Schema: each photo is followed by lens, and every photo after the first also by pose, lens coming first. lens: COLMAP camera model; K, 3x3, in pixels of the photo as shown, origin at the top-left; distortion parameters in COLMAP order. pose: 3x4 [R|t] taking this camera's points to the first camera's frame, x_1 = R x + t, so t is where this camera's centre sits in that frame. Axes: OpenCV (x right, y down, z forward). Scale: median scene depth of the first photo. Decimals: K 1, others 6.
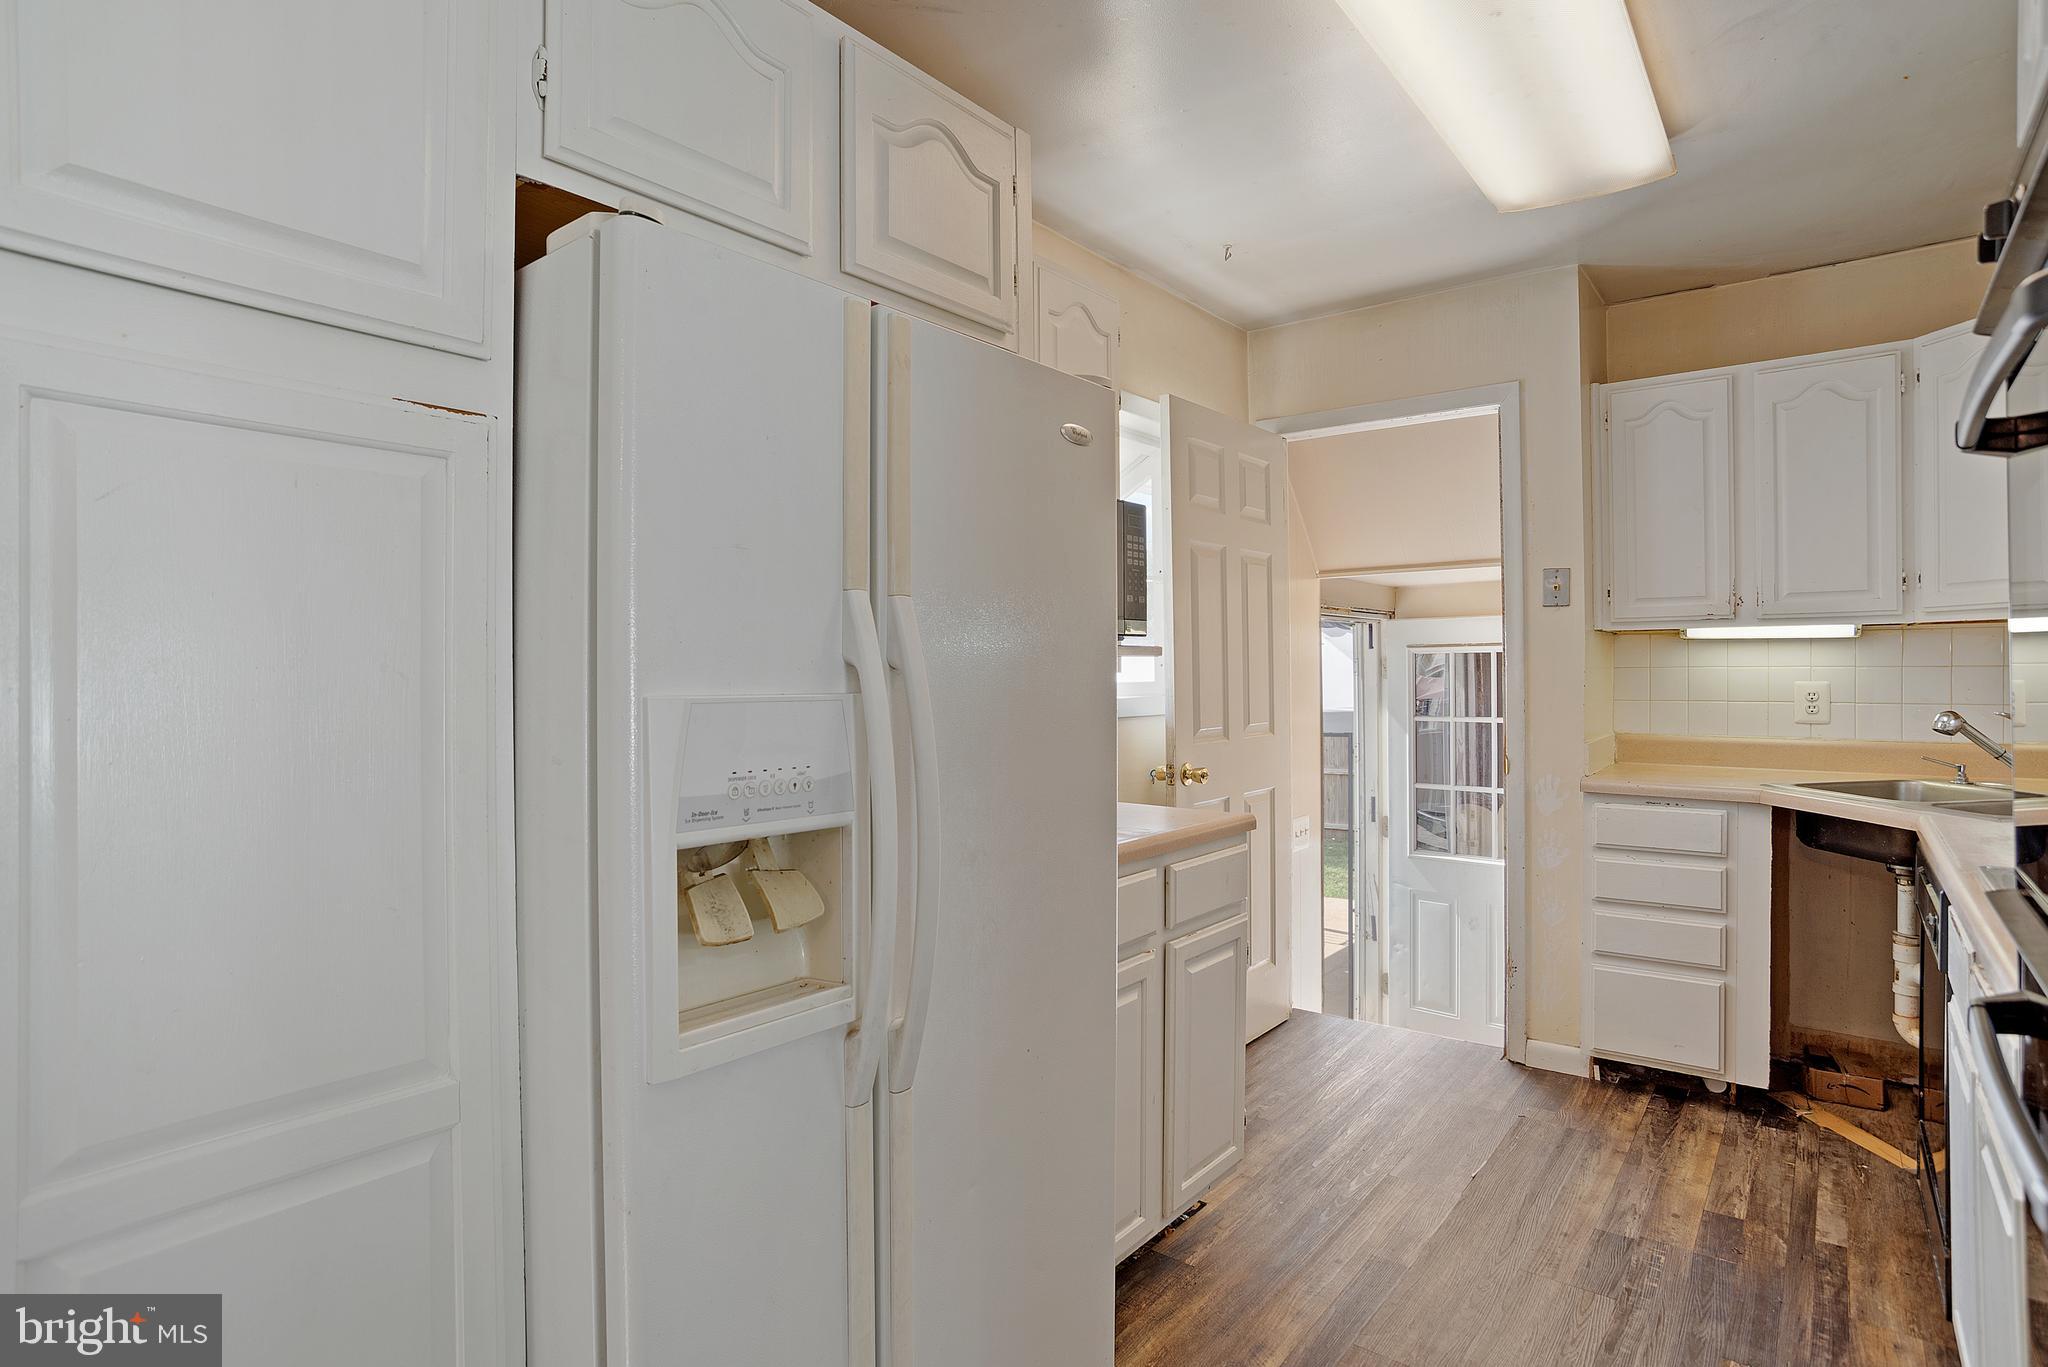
lens RADIAL K [[1072.2, 0, 1015.4], [0, 1072.2, 662.8], [0, 0, 1]] dist [-0.083020, 0.033482]
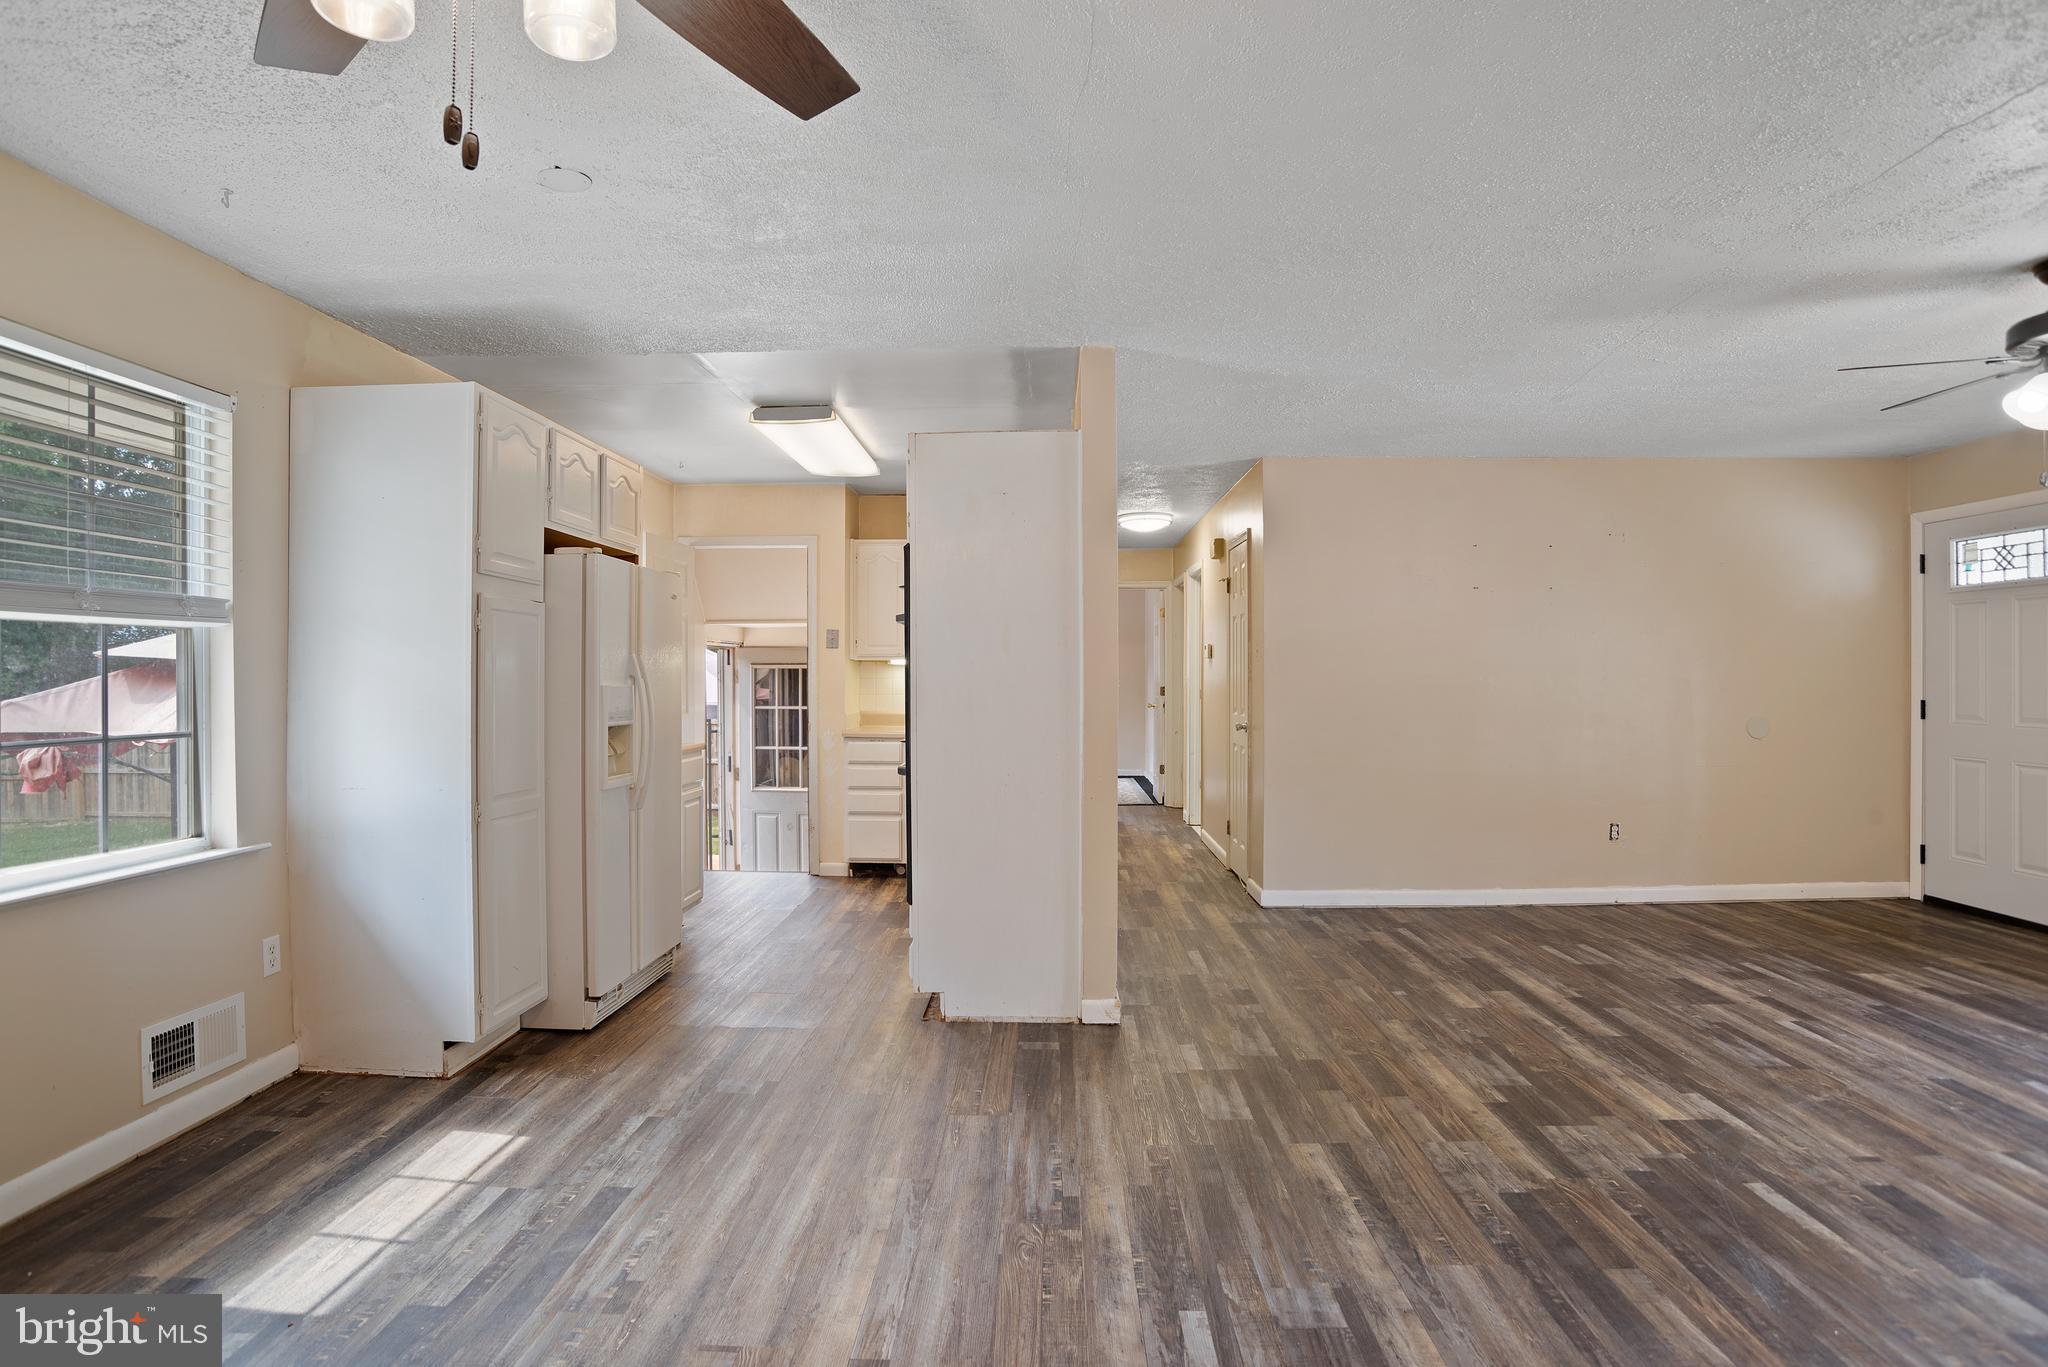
lens RADIAL K [[1060.5, 0, 1017.6], [0, 1060.5, 679.0], [0, 0, 1]] dist [-0.098548, 0.046194]
pose [[0.802505, 0.005510, 0.596619, -0.418243], [-0.009872, 0.999943, 0.004043, -0.005904], [-0.596563, -0.009134, 0.802514, -0.857978]]
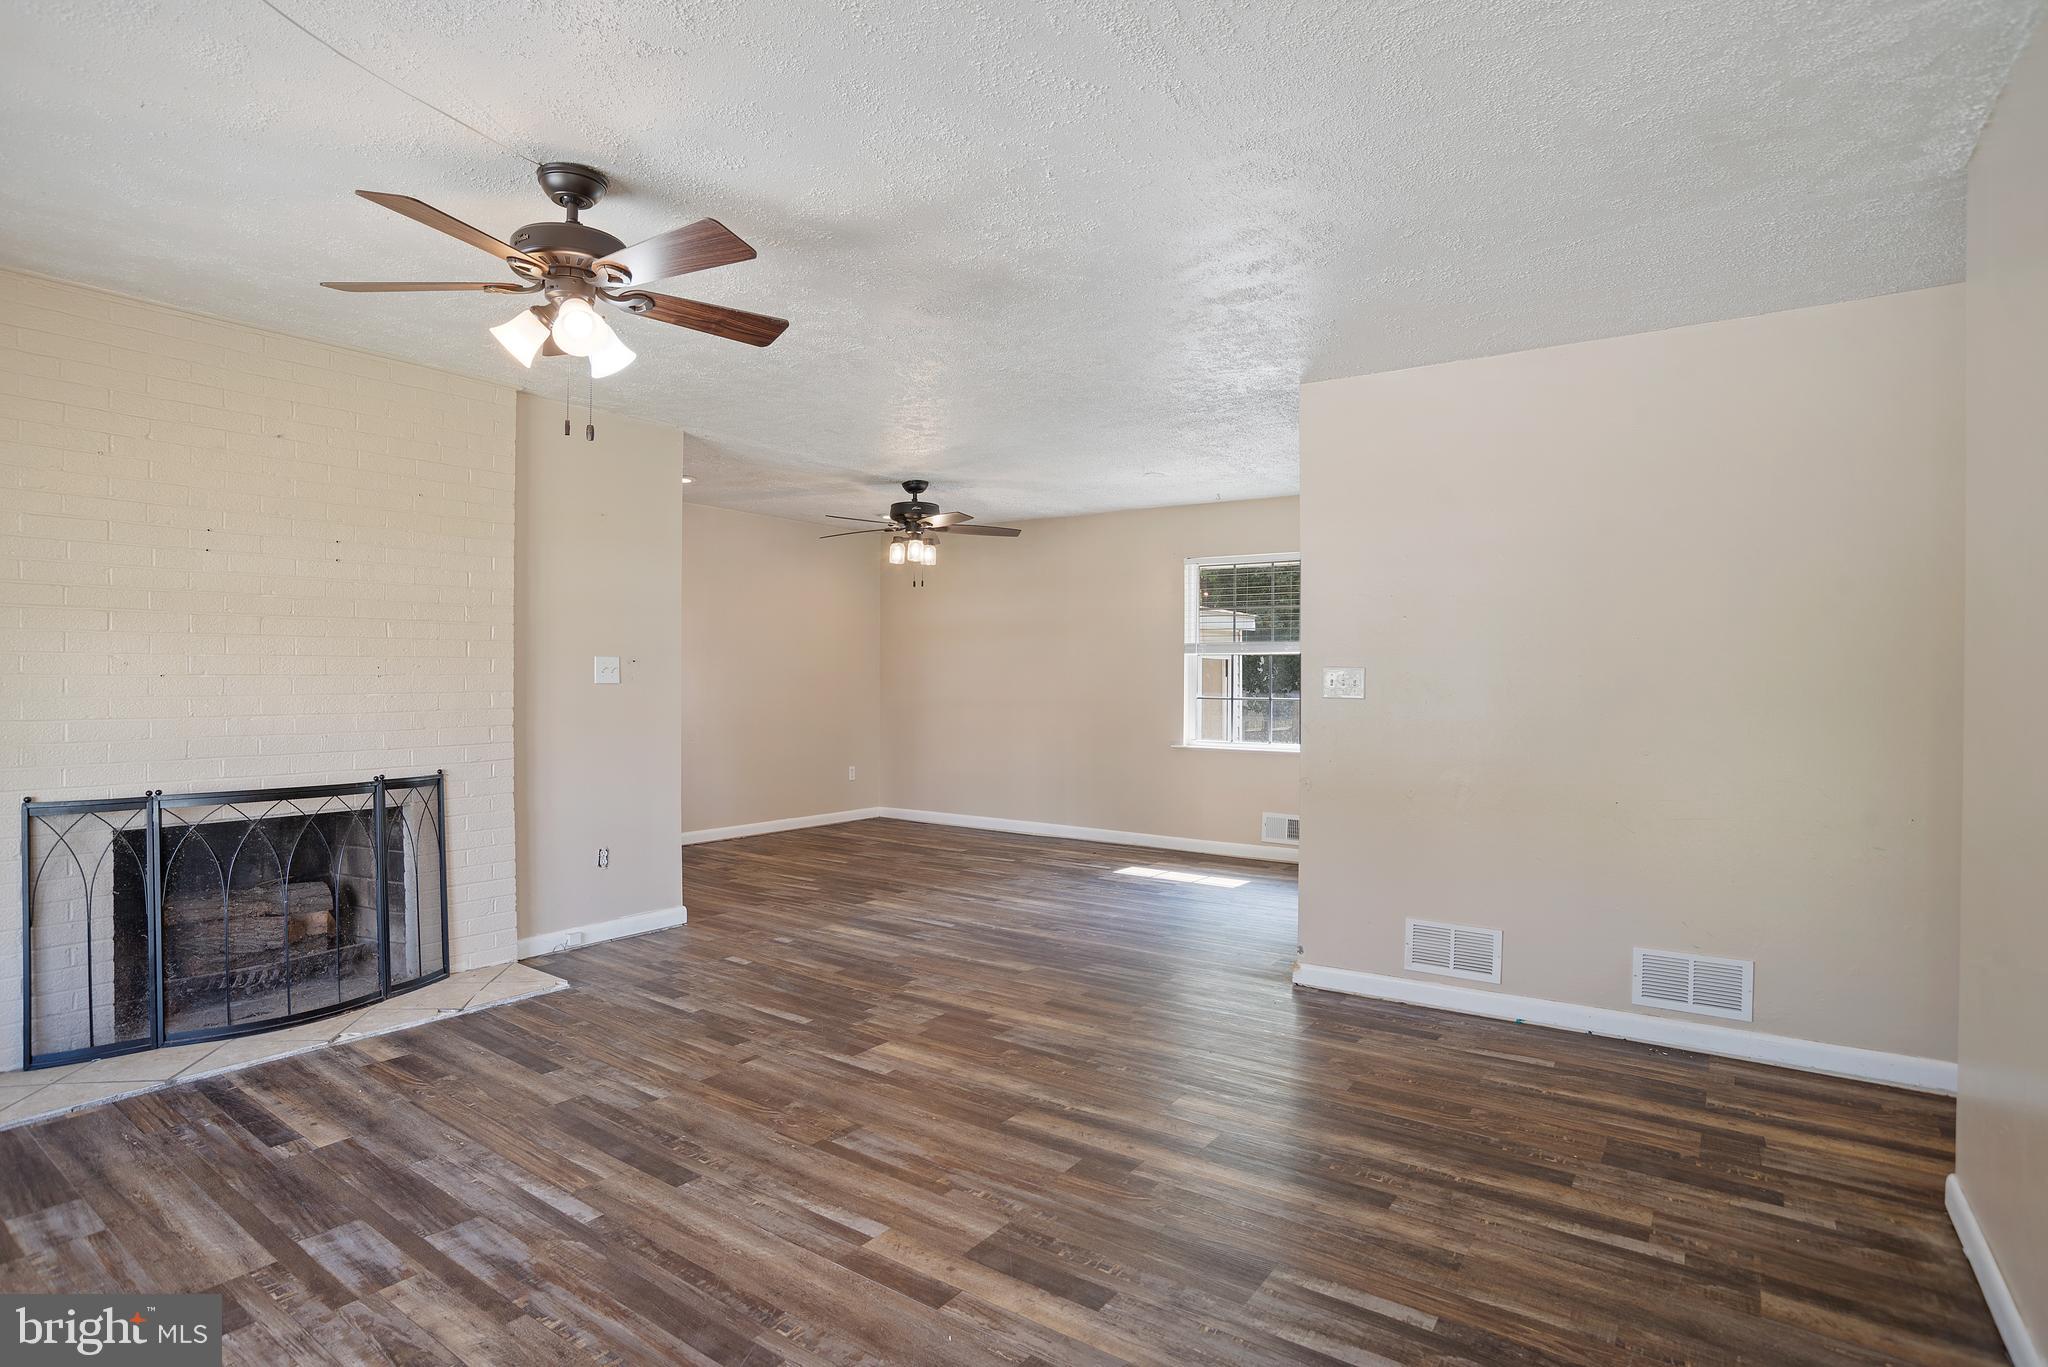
lens RADIAL K [[1053.9, 0, 1007.2], [0, 1053.9, 650.4], [0, 0, 1]] dist [-0.096494, 0.044943]
pose [[0.042485, -0.013134, -0.999011, 1.641845], [0.005137, 0.999903, -0.012927, -0.021213], [0.999084, -0.004583, 0.042548, -0.409534]]
